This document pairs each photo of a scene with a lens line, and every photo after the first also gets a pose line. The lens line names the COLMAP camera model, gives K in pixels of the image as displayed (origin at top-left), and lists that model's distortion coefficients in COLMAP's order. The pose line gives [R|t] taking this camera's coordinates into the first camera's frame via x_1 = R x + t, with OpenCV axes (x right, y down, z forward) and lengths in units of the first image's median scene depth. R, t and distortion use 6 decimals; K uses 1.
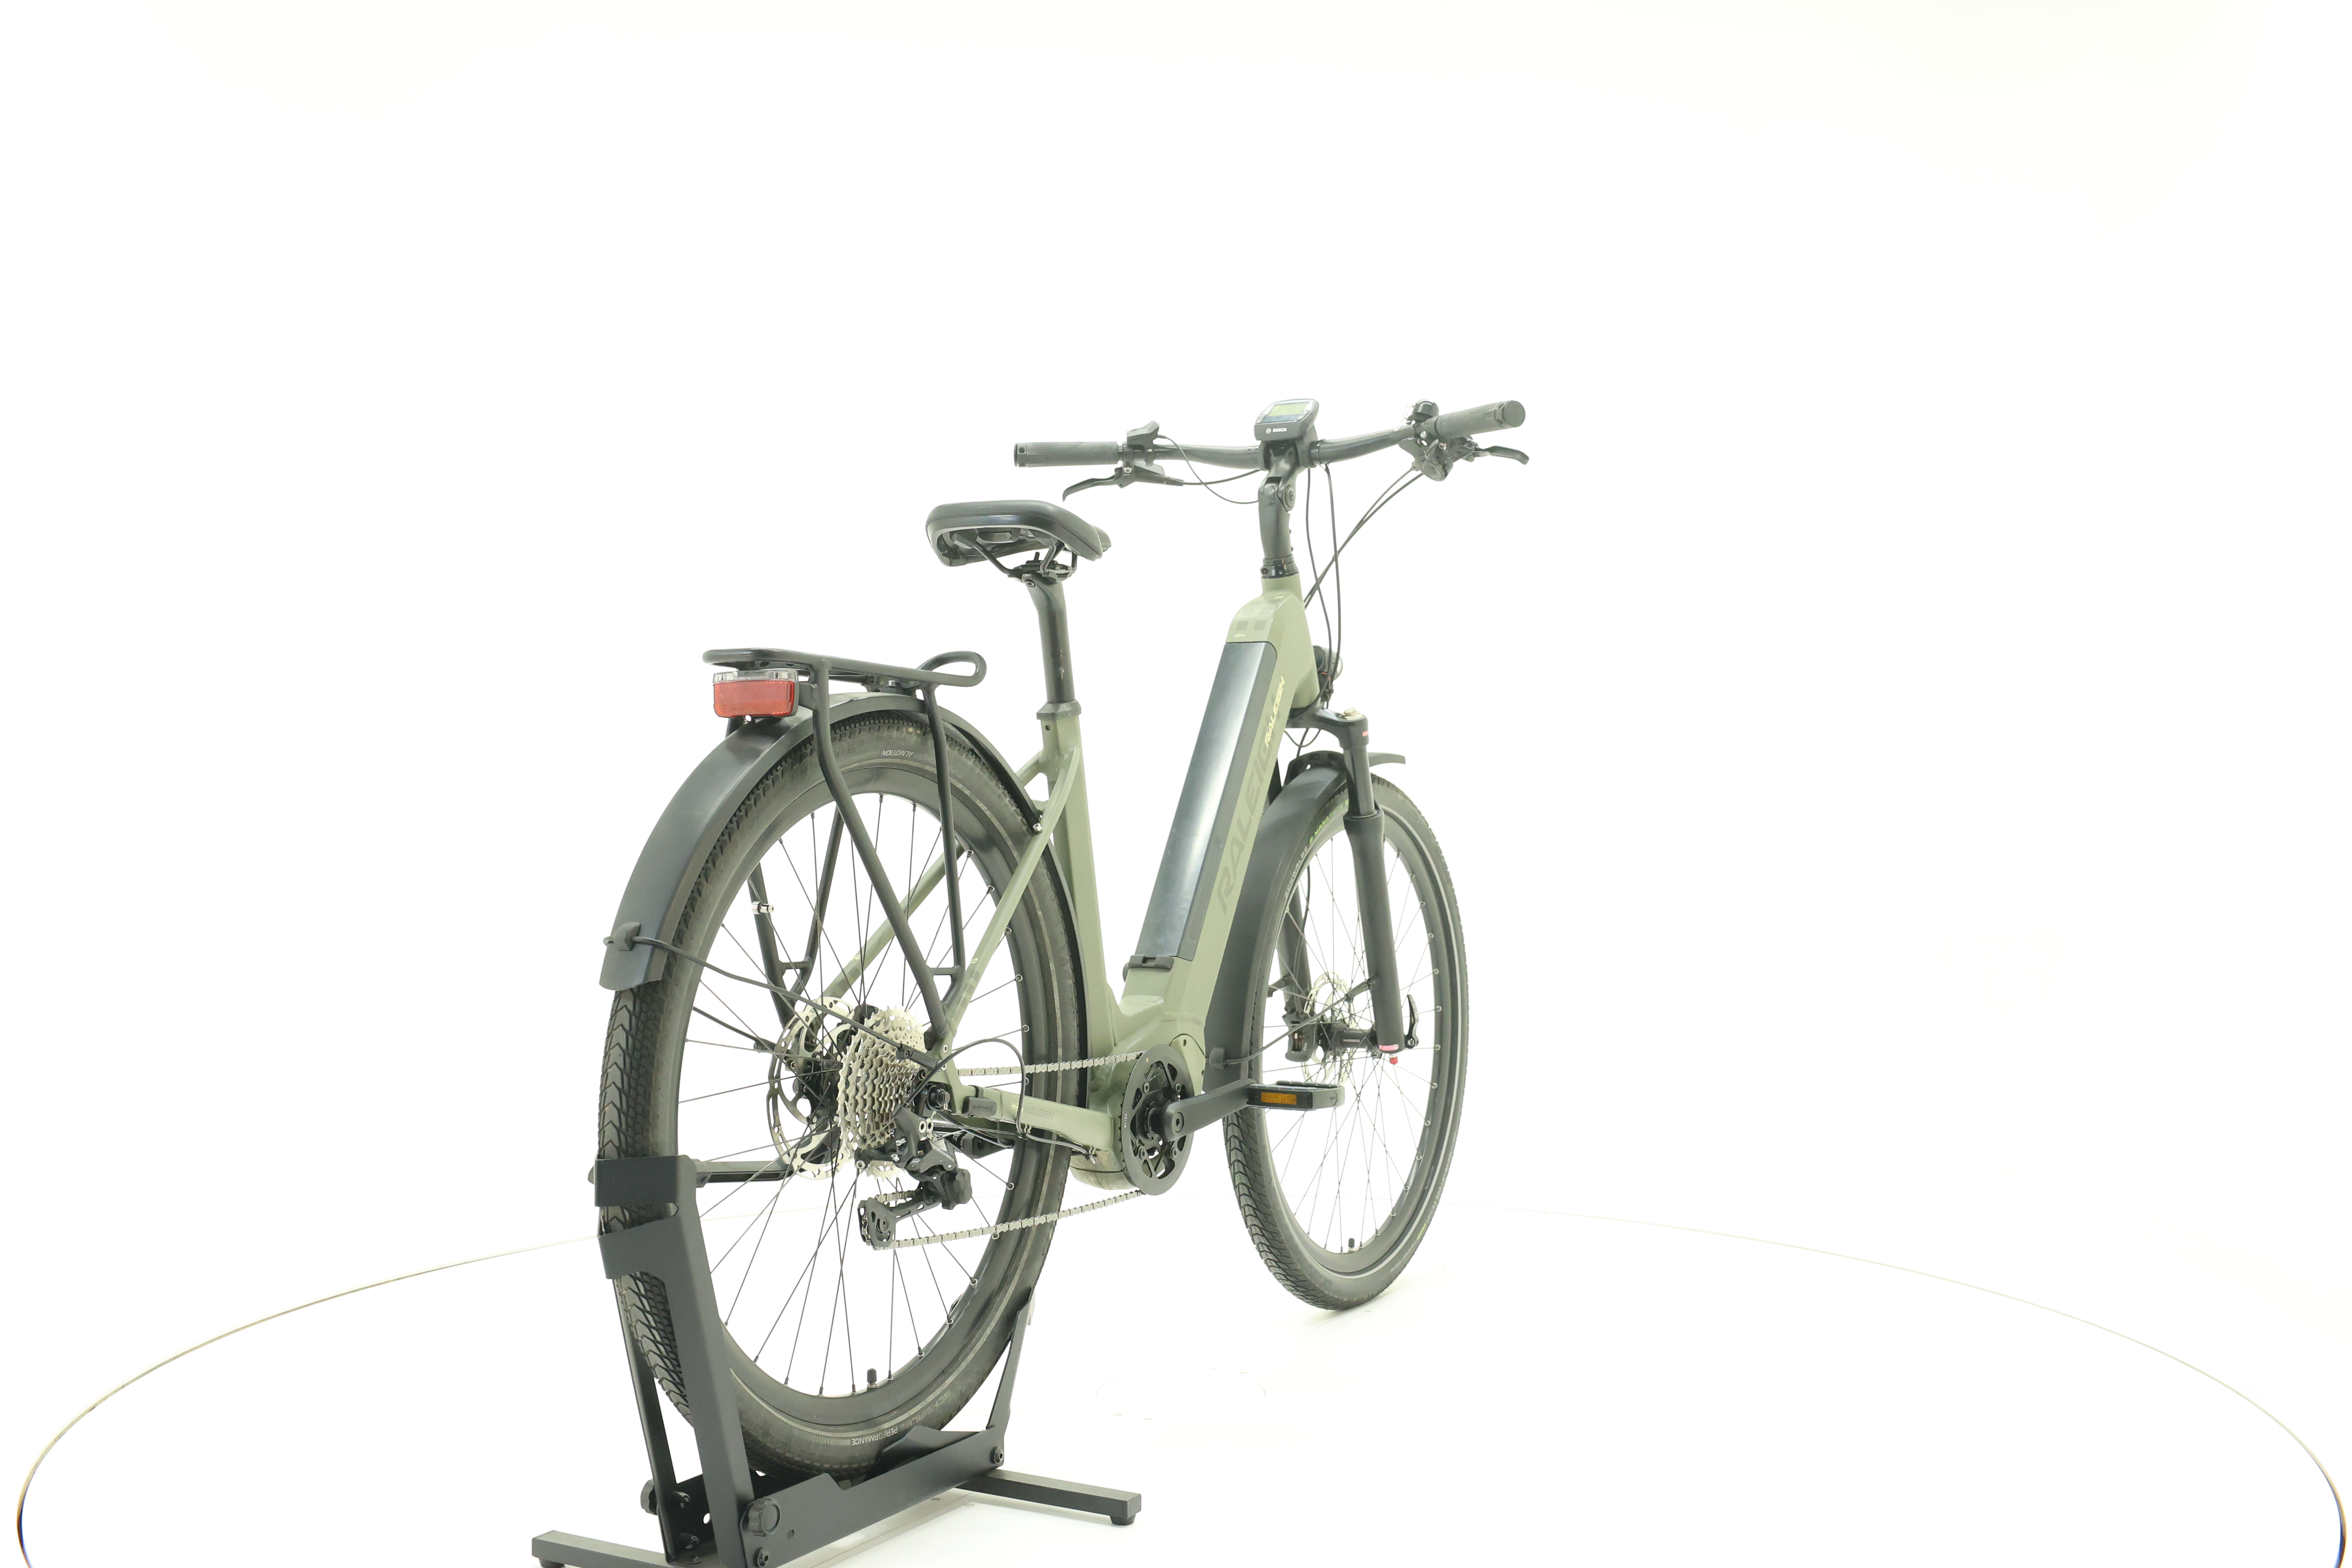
lens RADIAL K [[2506.8, 0, 1169.9], [0, 2506.8, 779.2], [0, 0, 1]] dist [-0.011713, 0.000000]
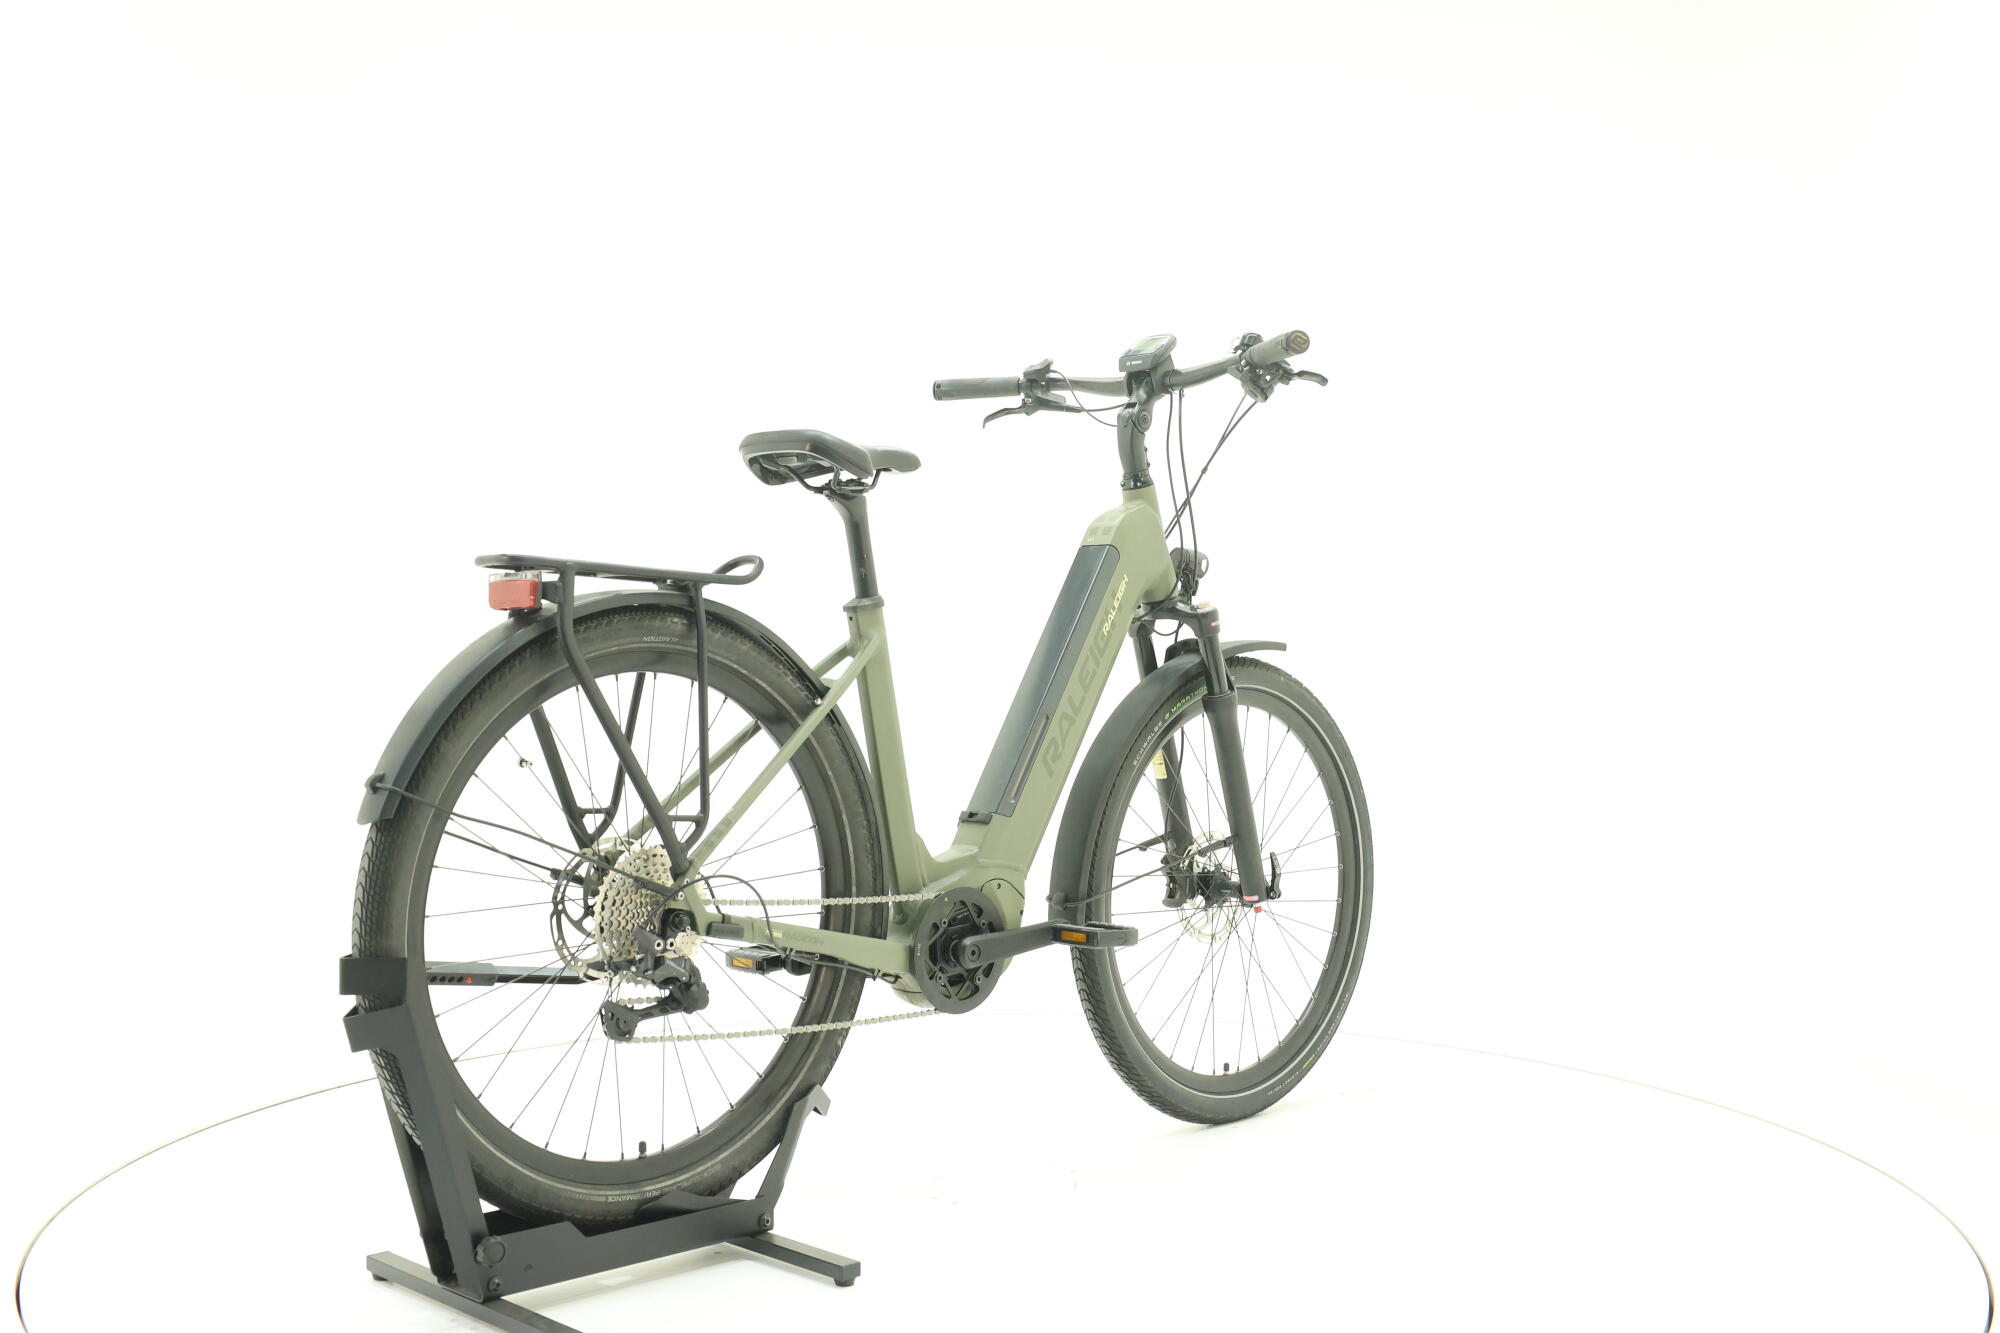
lens RADIAL K [[2131.6, 0, 997.9], [0, 2131.6, 662.1], [0, 0, 1]] dist [-0.011713, 0.000000]
pose [[0.962786, 0.004771, -0.270224, 0.273794], [-0.005100, 0.999987, -0.000516, 0.000412], [0.270218, 0.001875, 0.962797, 0.035860]]
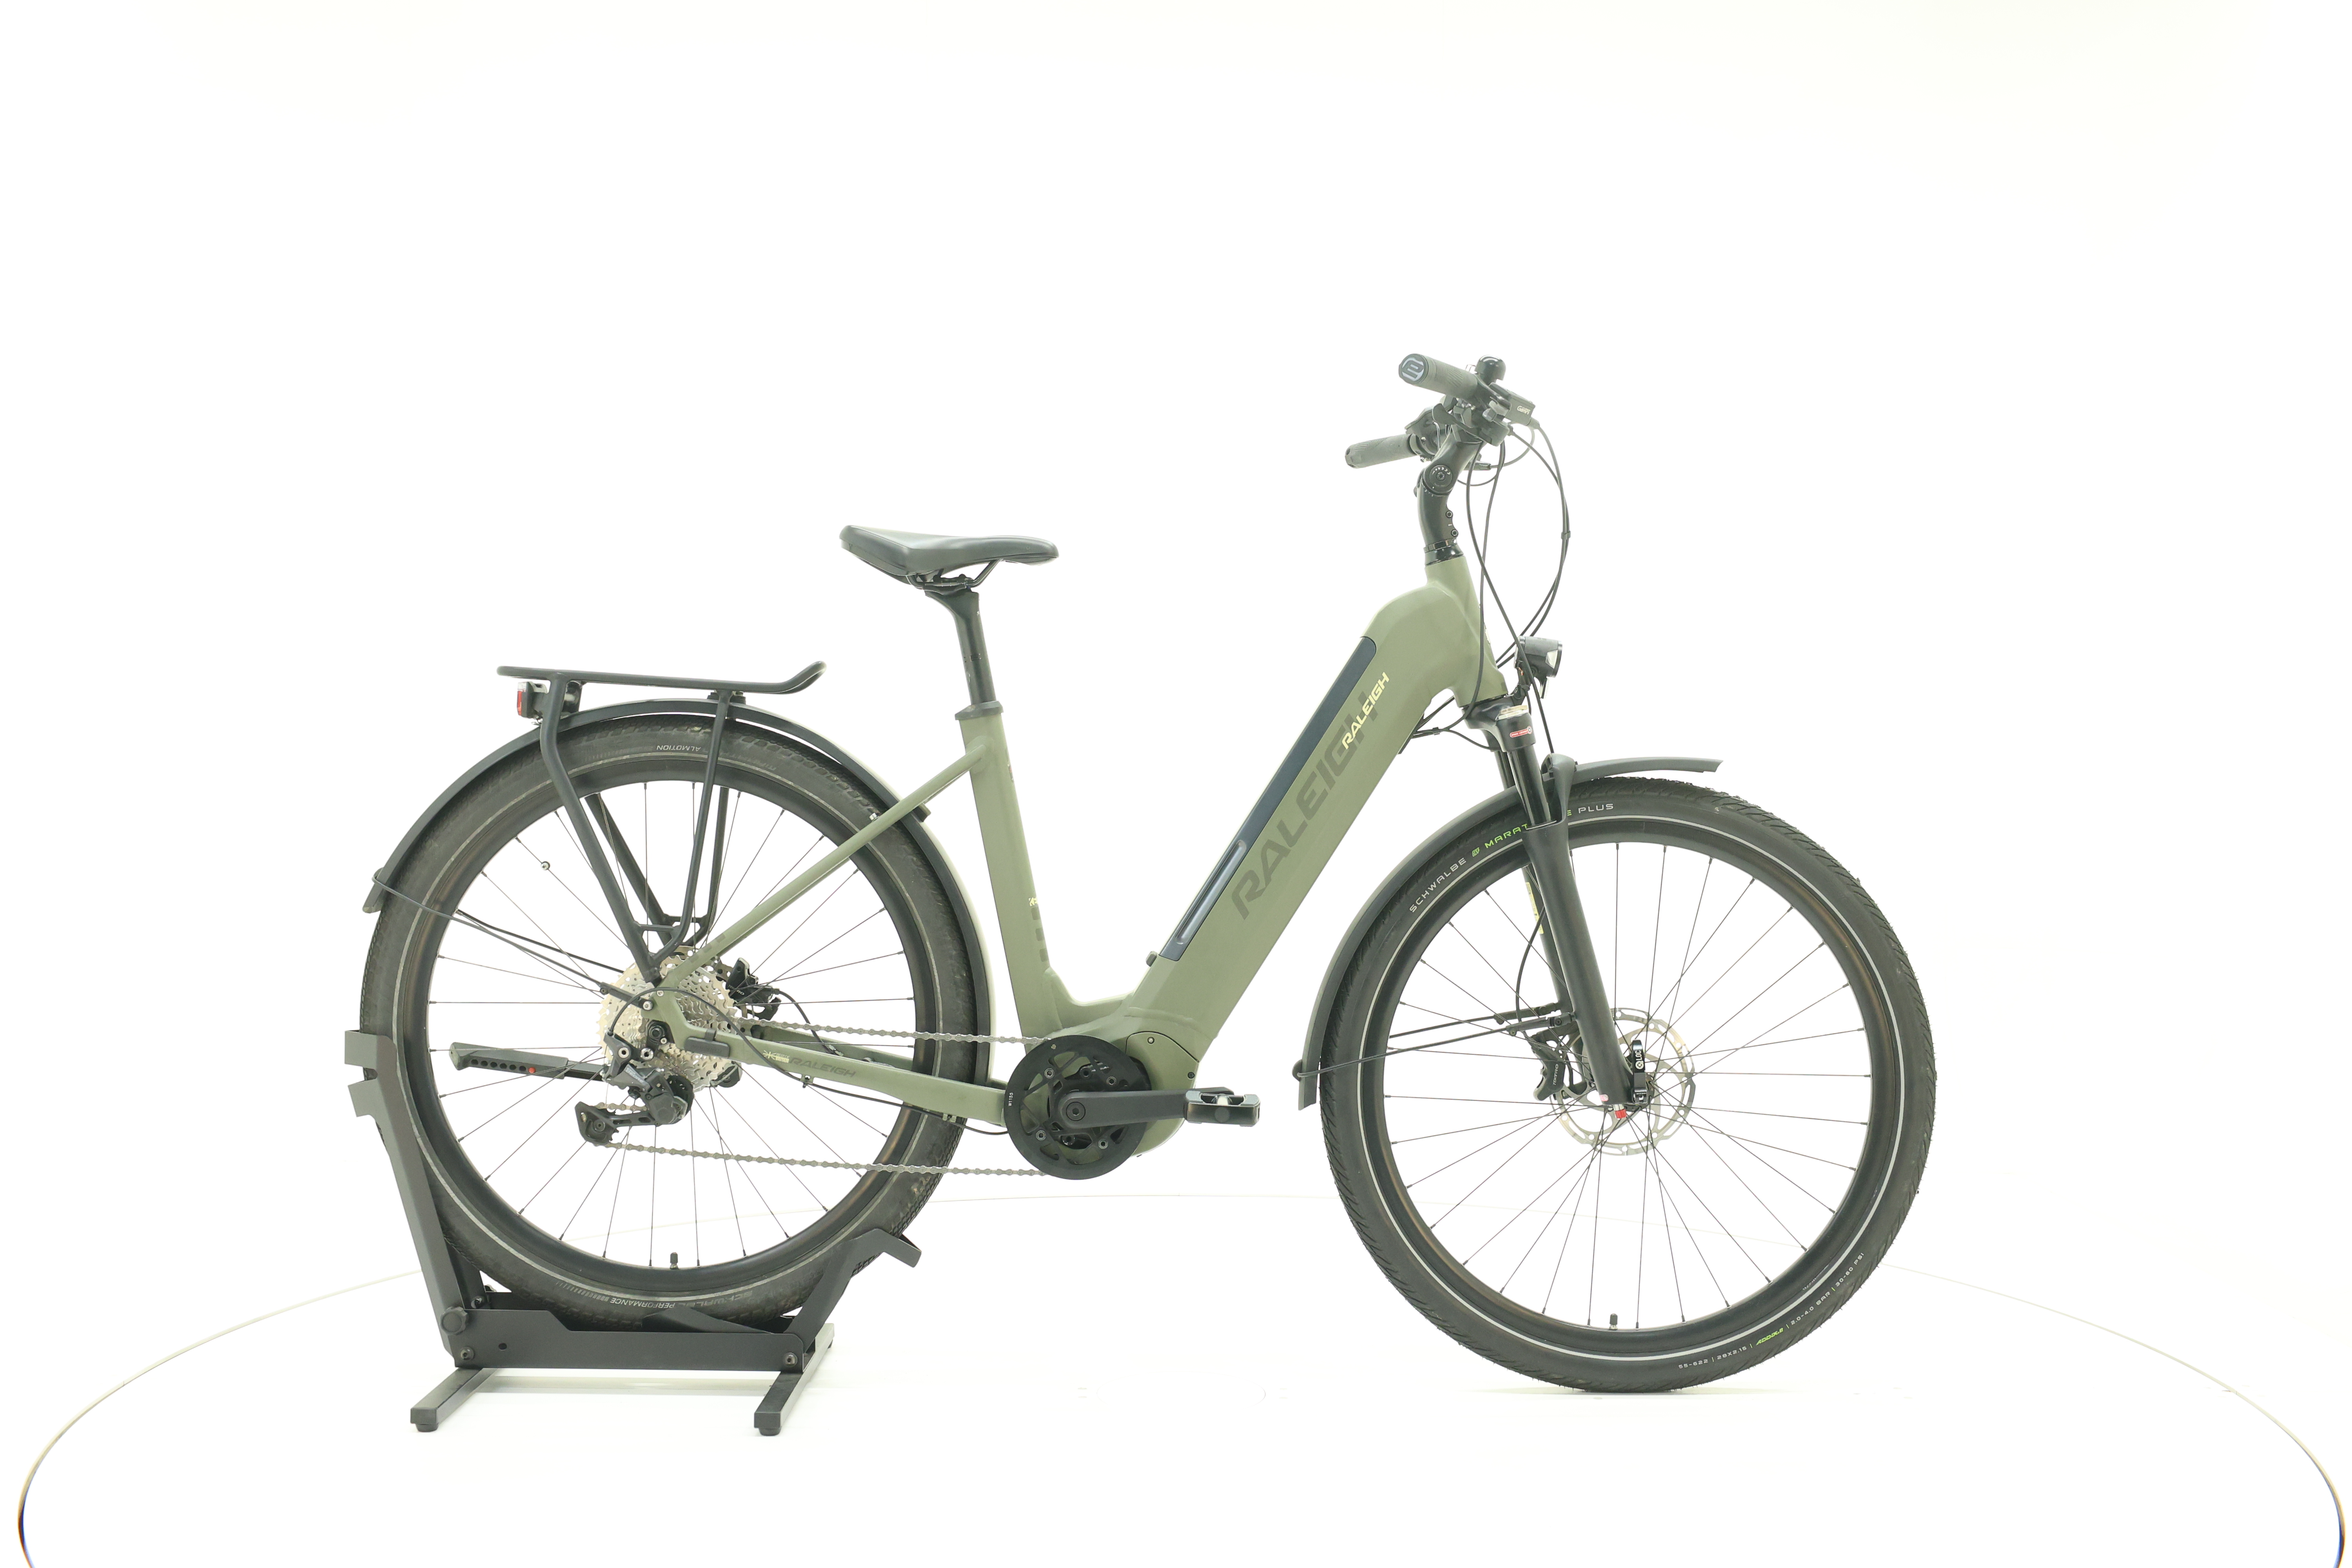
lens RADIAL K [[2506.8, 0, 1165.4], [0, 2506.8, 779.3], [0, 0, 1]] dist [-0.011713, 0.000000]
pose [[0.479986, 0.013988, -0.877165, 0.885132], [-0.018733, 0.999808, 0.005694, -0.005543], [0.877076, 0.013699, 0.480156, 0.516760]]
